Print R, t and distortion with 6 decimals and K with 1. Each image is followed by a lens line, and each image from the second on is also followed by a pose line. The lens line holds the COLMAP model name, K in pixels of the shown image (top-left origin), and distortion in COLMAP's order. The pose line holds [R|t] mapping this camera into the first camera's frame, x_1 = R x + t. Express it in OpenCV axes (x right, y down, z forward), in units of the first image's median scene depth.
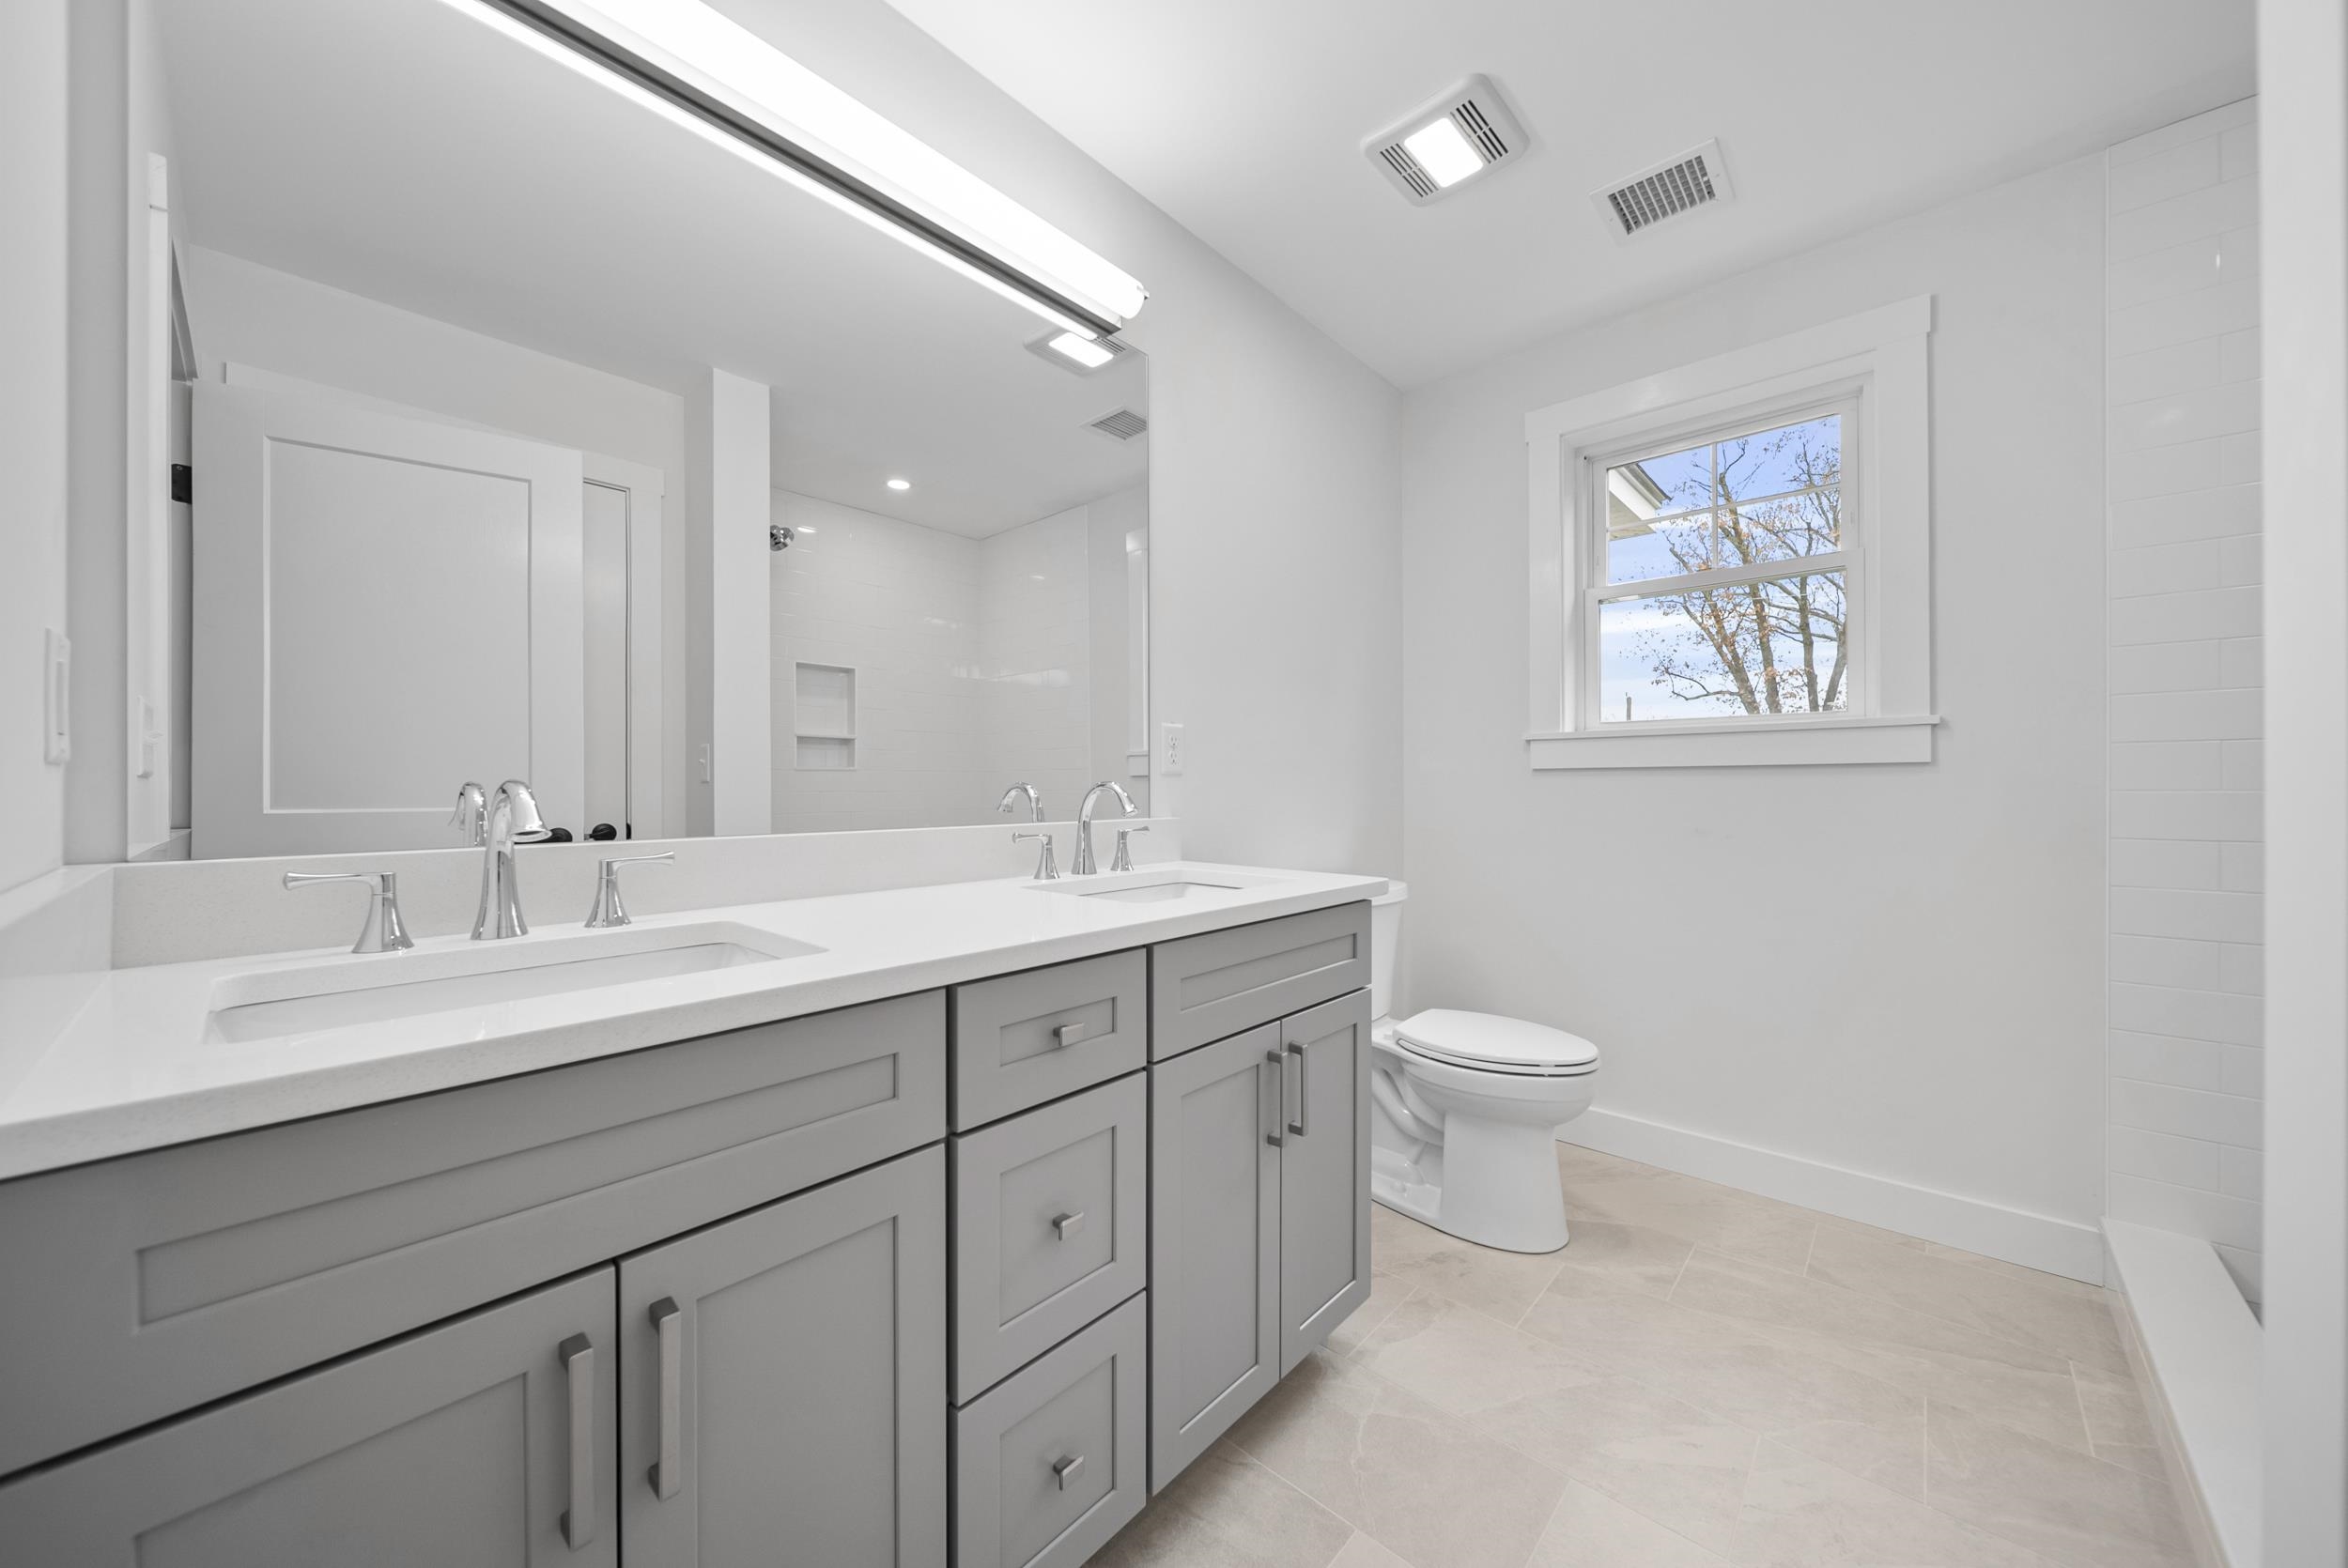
lens RADIAL K [[846.2, 0, 1200.0], [0, 846.2, 784.8], [0, 0, 1]] dist [0.001029, -0.000399]
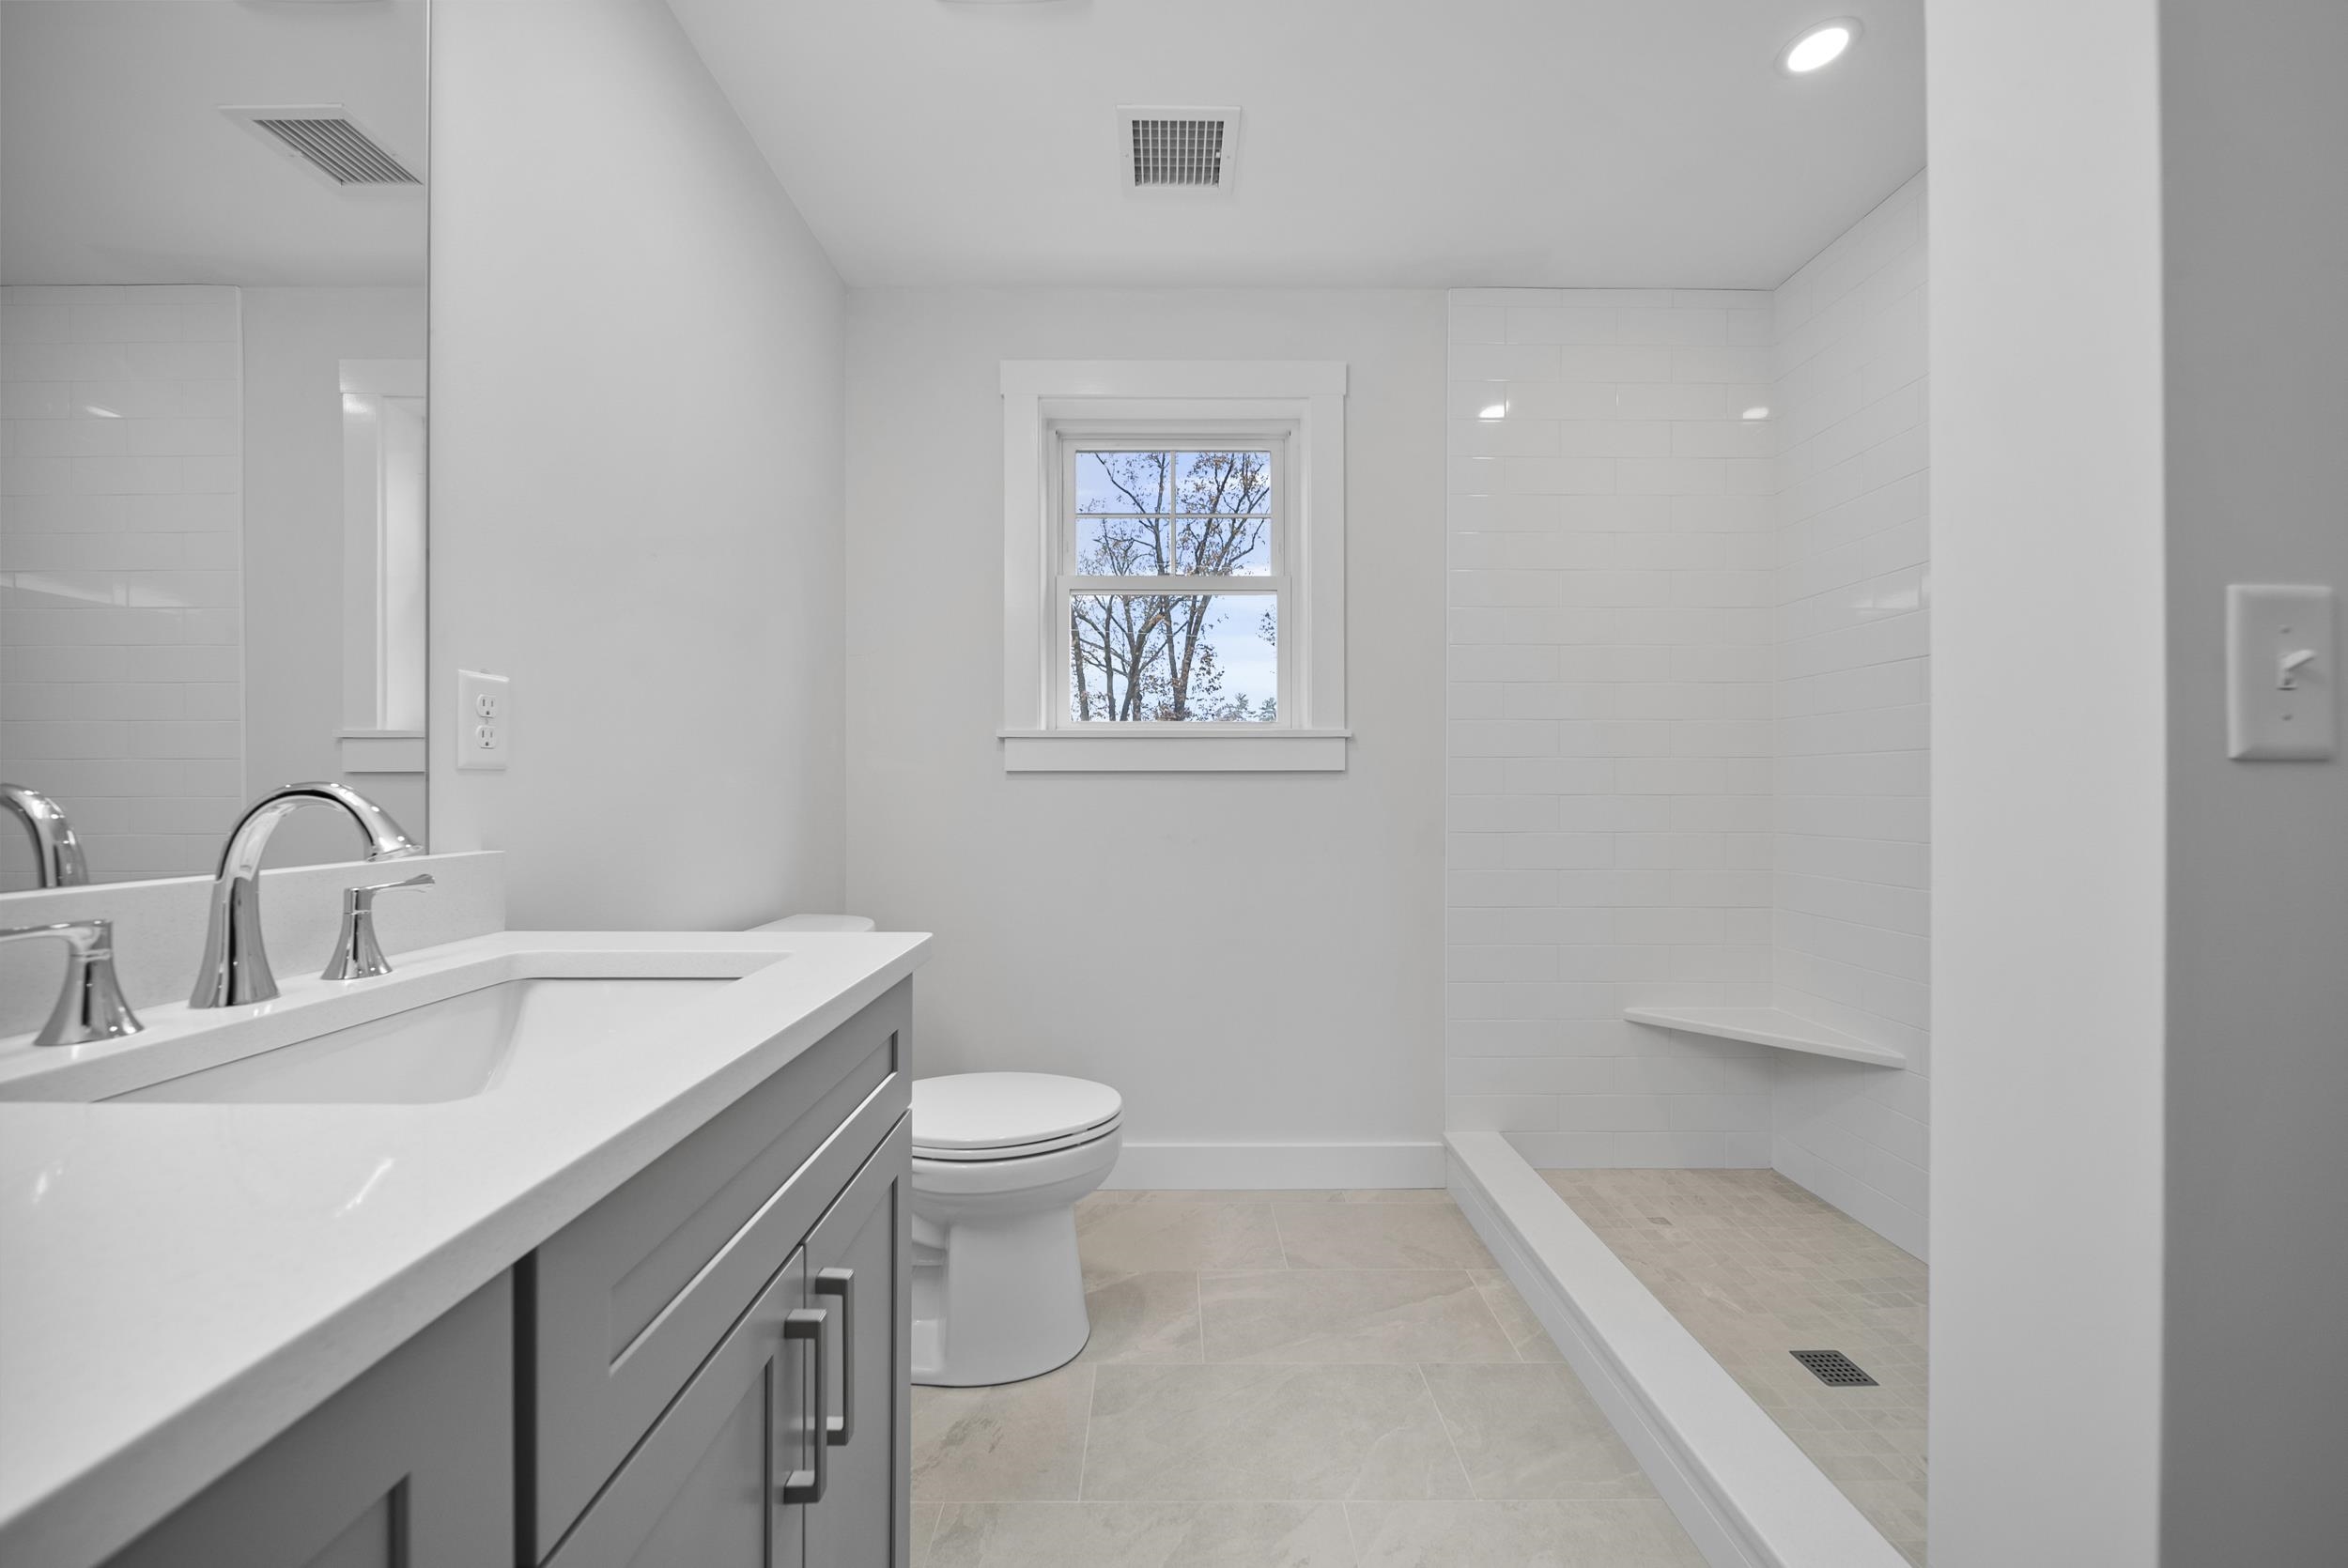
lens RADIAL K [[846.2, 0, 1200.0], [0, 846.2, 784.8], [0, 0, 1]] dist [0.001029, -0.000399]
pose [[0.751074, 0.004577, 0.660202, -0.044881], [-0.002206, 0.999988, -0.004423, -0.001425], [-0.660214, 0.001866, 0.751075, 0.298671]]
